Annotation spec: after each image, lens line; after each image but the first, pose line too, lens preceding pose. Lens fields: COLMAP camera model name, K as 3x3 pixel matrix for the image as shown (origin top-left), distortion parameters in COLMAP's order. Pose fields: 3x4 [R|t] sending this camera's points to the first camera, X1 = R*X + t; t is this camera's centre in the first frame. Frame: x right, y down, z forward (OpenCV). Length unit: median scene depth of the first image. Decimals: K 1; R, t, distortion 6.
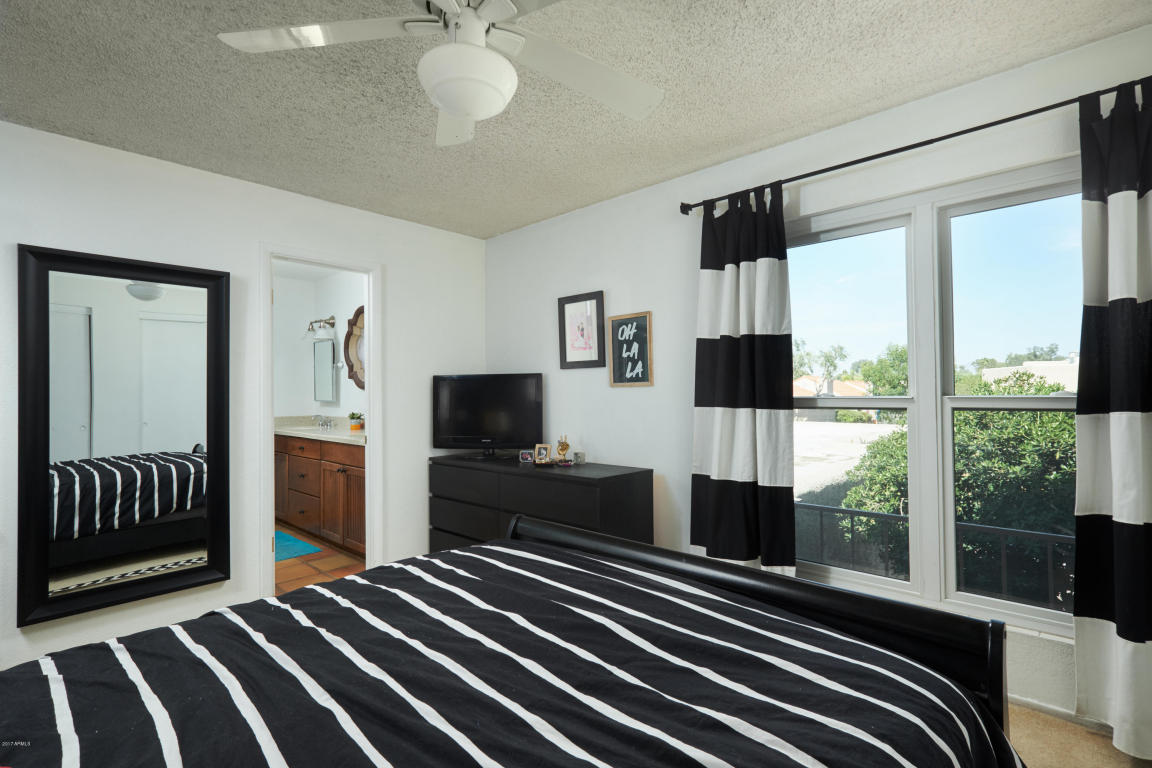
lens RADIAL K [[535.4, 0, 572.2], [0, 535.4, 387.5], [0, 0, 1]] dist [0.005801, -0.000414]
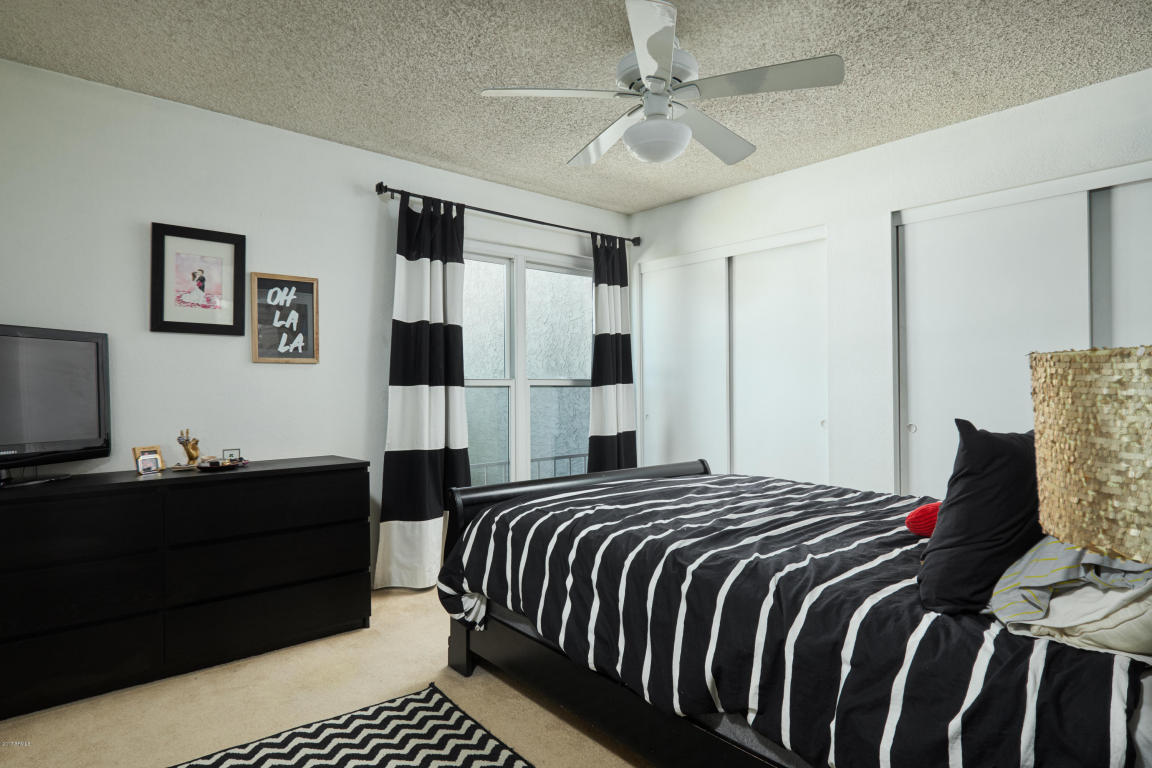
lens RADIAL K [[641.6, 0, 575.8], [0, 641.6, 384.3], [0, 0, 1]] dist [0.003073, 0.000521]
pose [[0.106780, 0.018015, 0.994120, -0.829951], [-0.002397, 0.999838, -0.017861, 0.047979], [-0.994280, -0.000475, 0.106805, 0.446564]]
